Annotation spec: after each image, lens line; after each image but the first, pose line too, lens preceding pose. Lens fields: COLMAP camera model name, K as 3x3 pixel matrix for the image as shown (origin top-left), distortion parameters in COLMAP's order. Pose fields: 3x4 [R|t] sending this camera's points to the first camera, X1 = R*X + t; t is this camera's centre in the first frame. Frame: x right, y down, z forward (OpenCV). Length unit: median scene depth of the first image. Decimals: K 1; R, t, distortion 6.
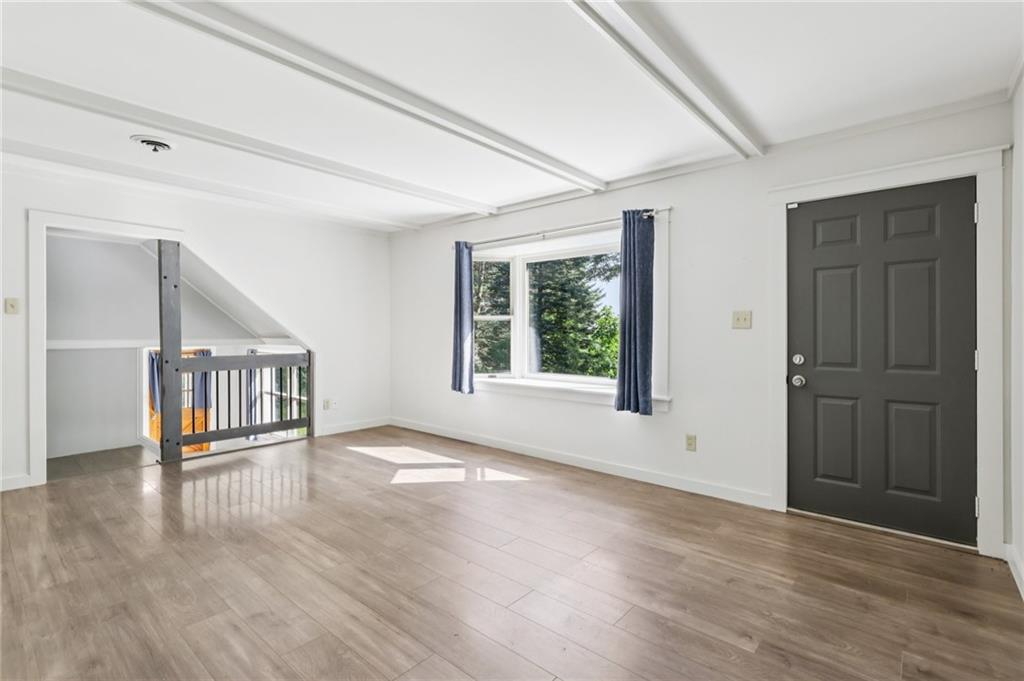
lens RADIAL K [[467.8, 0, 509.3], [0, 467.8, 334.2], [0, 0, 1]] dist [-0.004319, -0.000042]
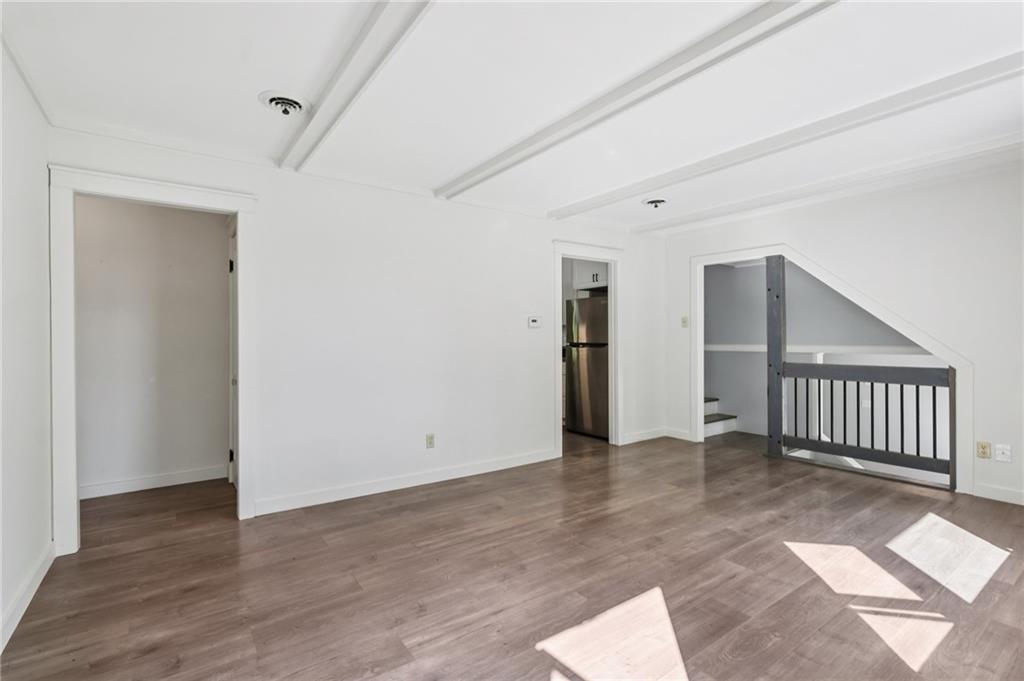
lens RADIAL K [[467.8, 0, 506.0], [0, 467.8, 342.9], [0, 0, 1]] dist [-0.004319, -0.000042]
pose [[-0.226251, 0.008123, -0.974035, 0.612377], [-0.004458, 0.999946, 0.009375, -0.003324], [0.974059, 0.006464, -0.226203, 0.787206]]
